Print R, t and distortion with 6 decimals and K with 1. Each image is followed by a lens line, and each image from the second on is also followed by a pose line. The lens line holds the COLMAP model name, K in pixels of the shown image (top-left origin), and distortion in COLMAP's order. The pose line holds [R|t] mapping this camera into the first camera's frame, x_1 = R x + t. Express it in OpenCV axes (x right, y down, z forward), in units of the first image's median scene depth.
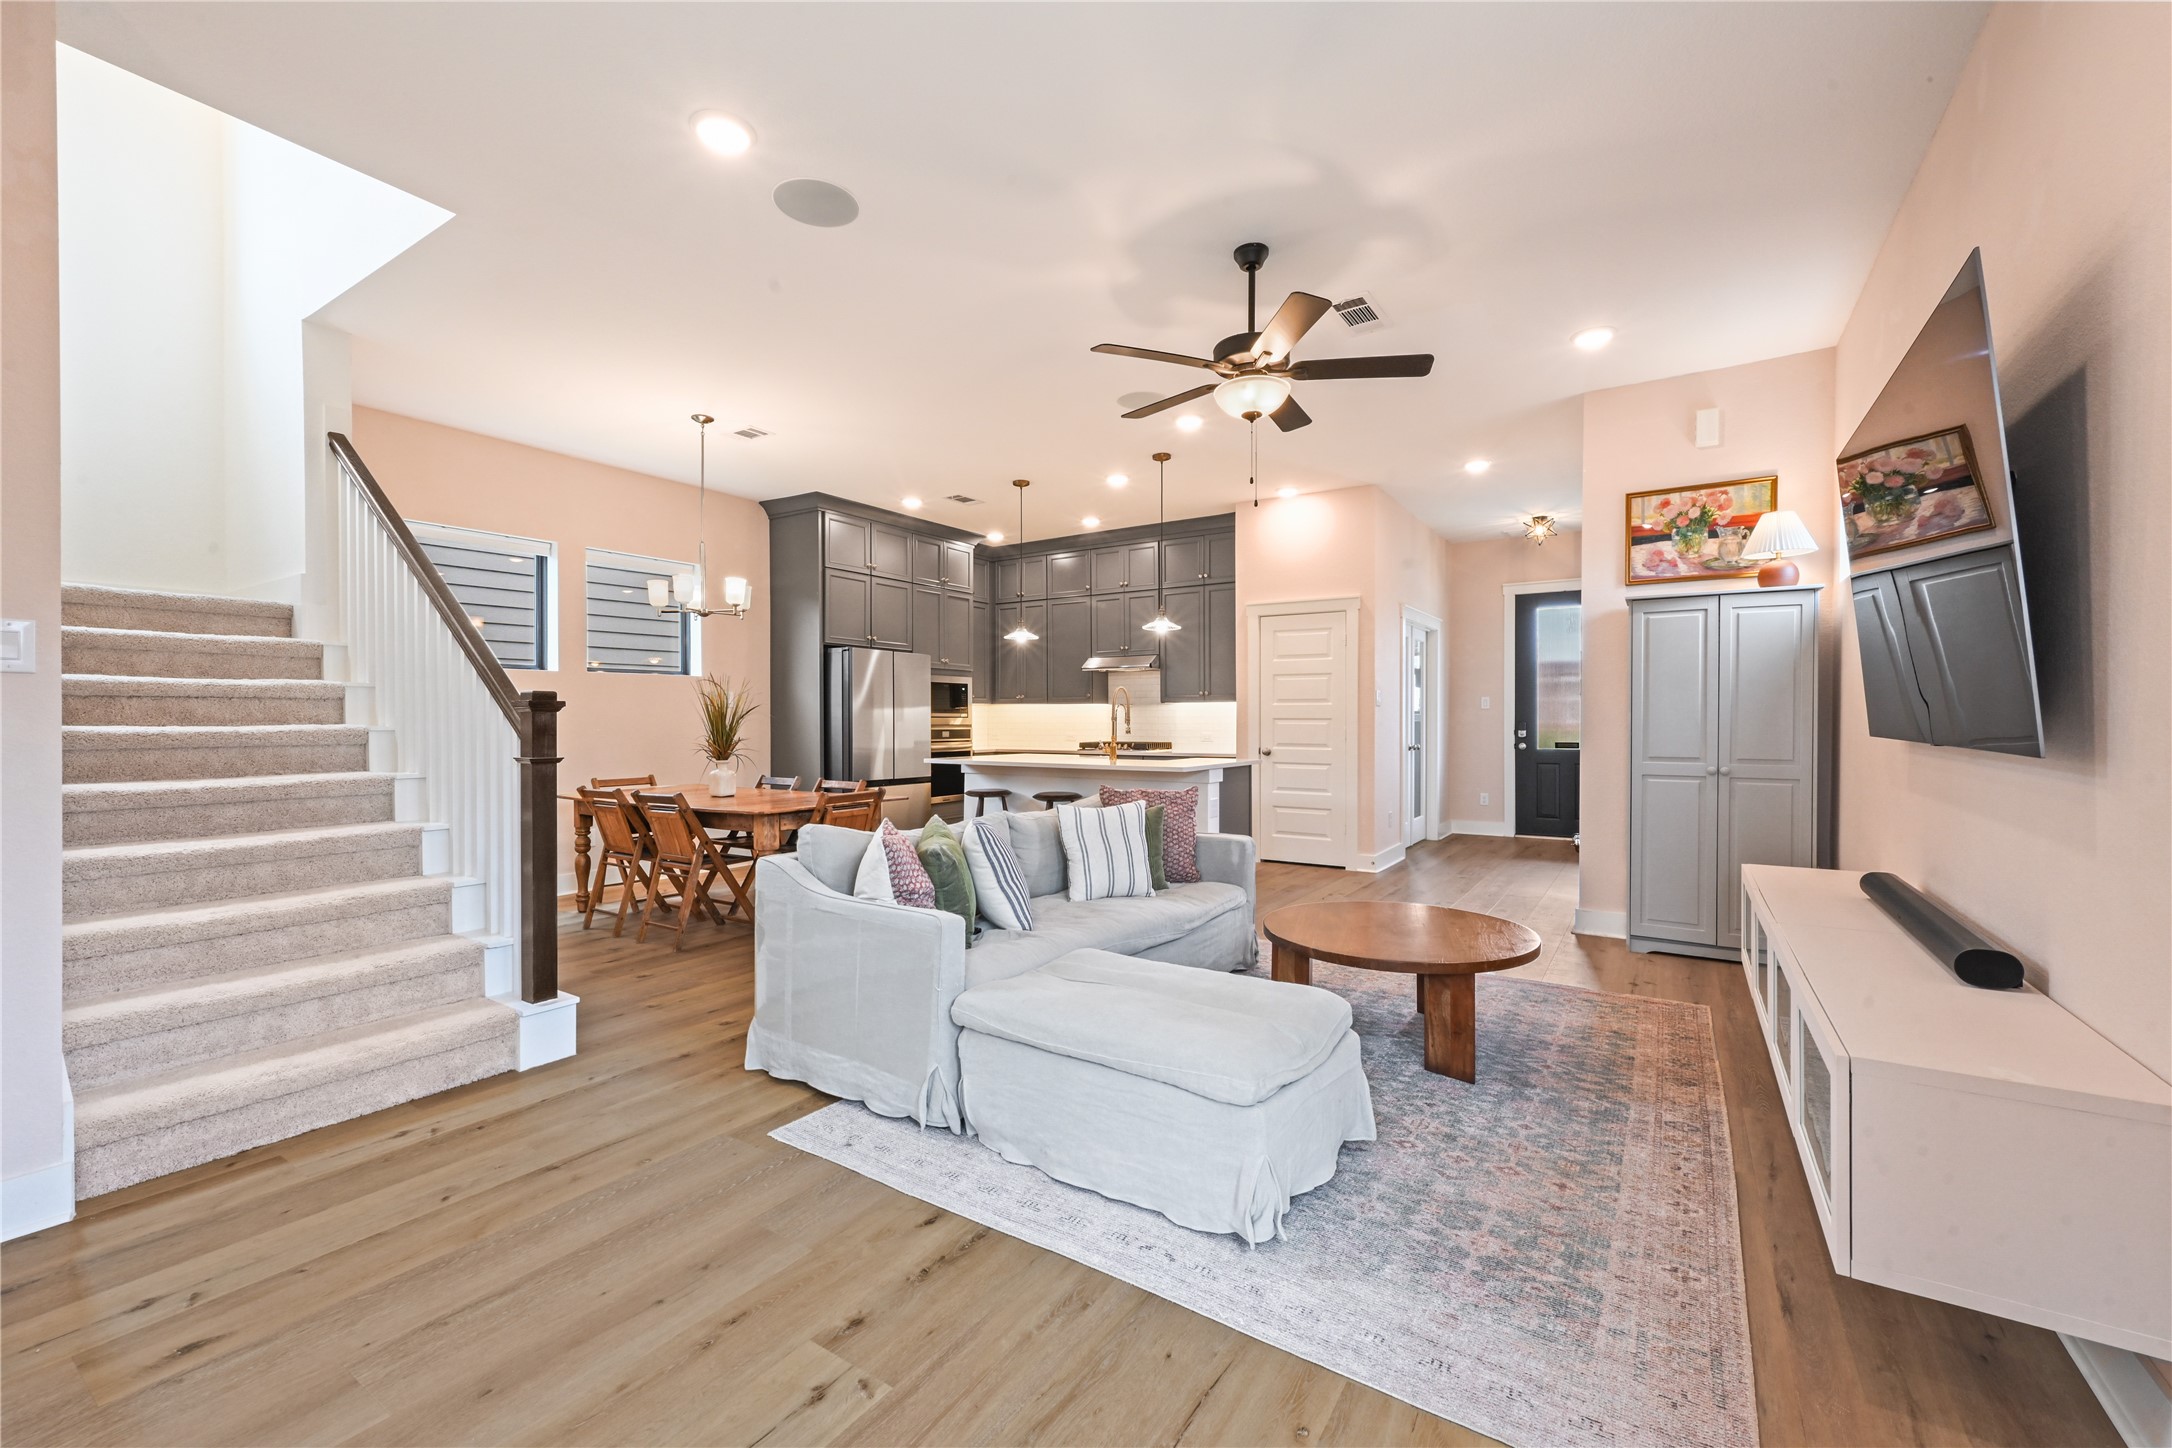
lens RADIAL K [[900.7, 0, 1124.6], [0, 900.7, 727.5], [0, 0, 1]] dist [0.000054, 0.000001]
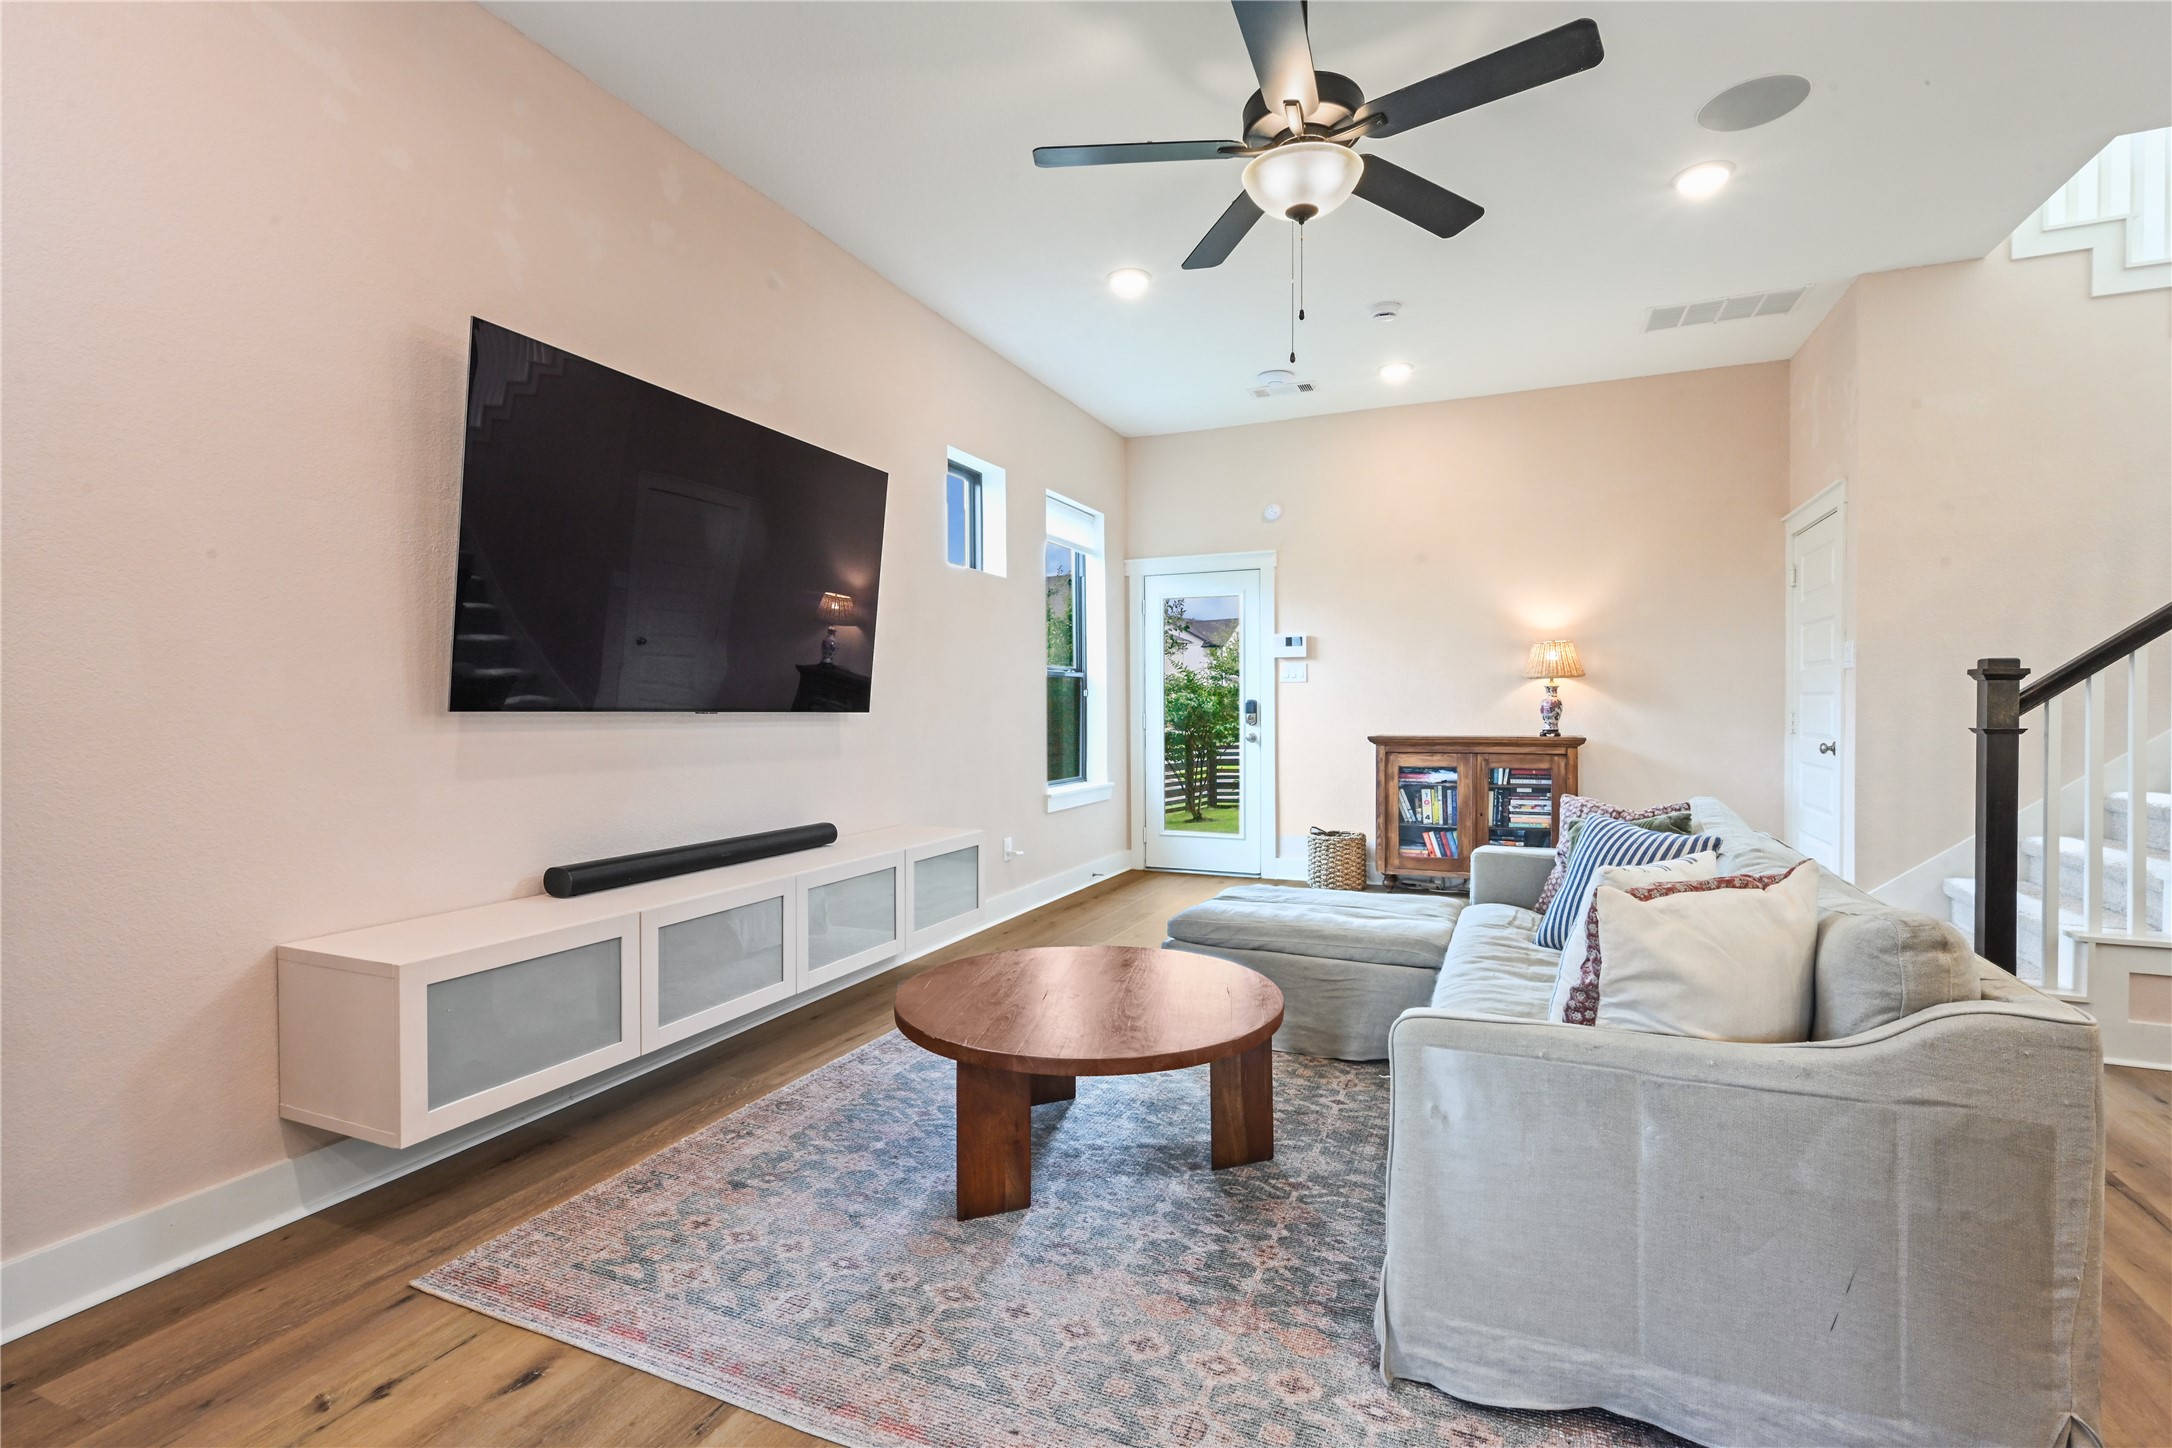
lens RADIAL K [[973.4, 0, 1122.9], [0, 973.4, 721.3], [0, 0, 1]] dist [0.001324, -0.000321]
pose [[-0.986601, 0.003236, -0.163120, 0.178635], [-0.000639, 0.999719, 0.023699, 0.000523], [0.163151, 0.023485, -0.986322, 0.777645]]
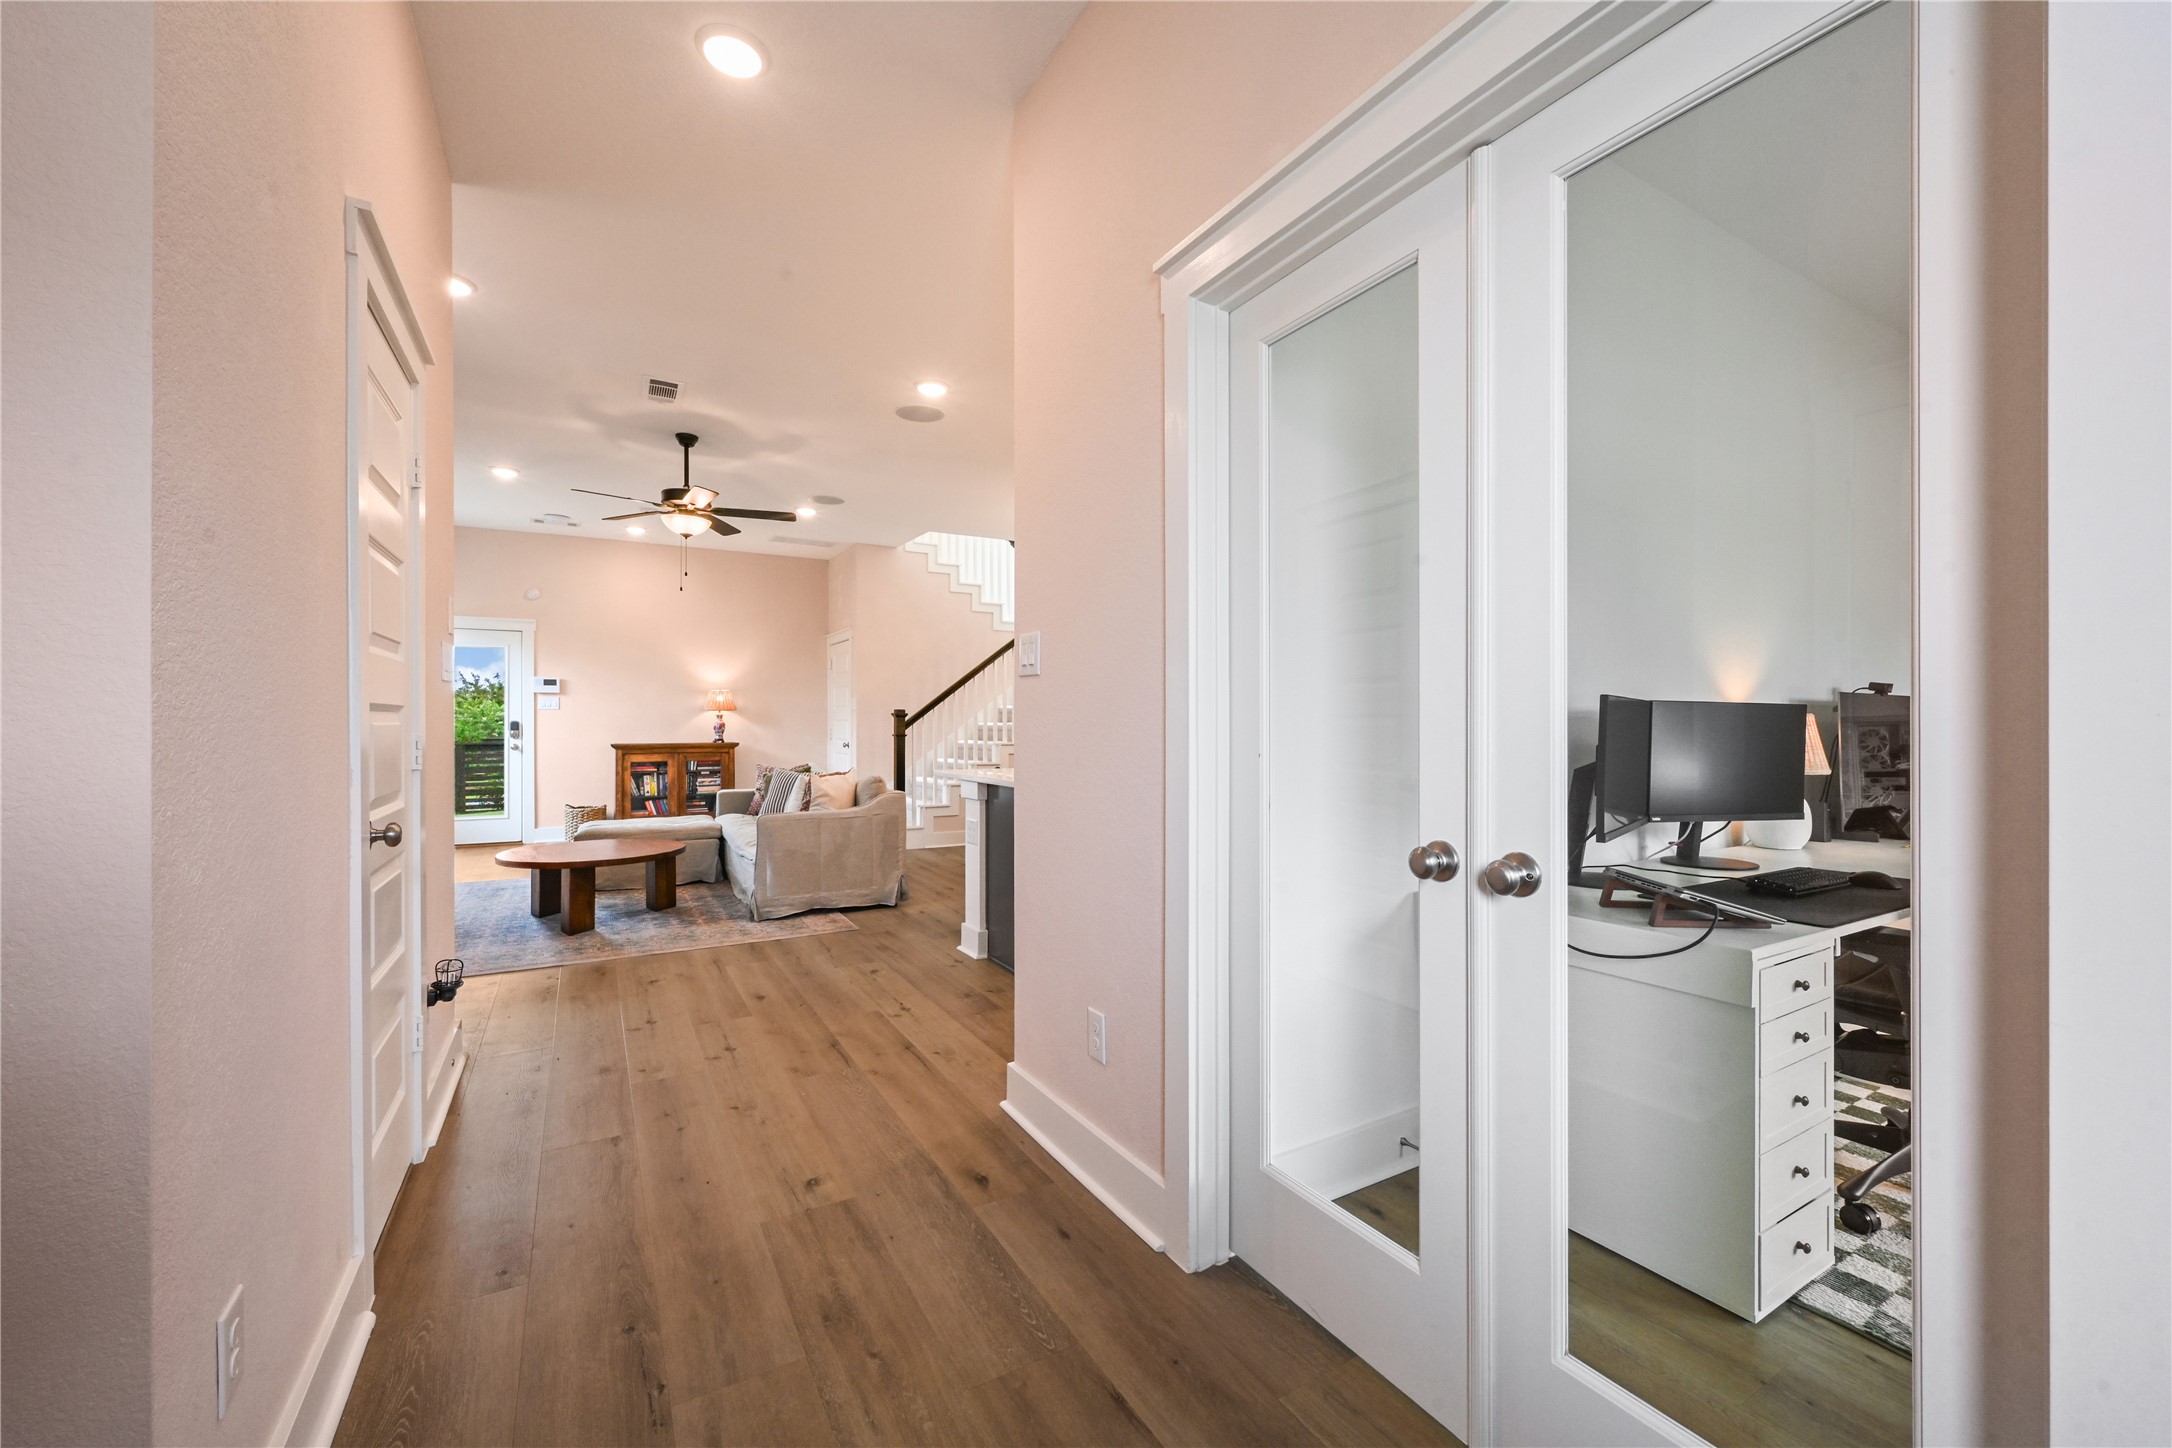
lens RADIAL K [[857.5, 0, 1034.2], [0, 857.5, 722.8], [0, 0, 1]] dist [-0.000294, 0.000040]
pose [[-0.518236, -0.003499, -0.855230, 0.535134], [-0.009029, 0.999958, 0.001380, -0.003690], [0.855190, 0.008437, -0.518246, 1.096905]]
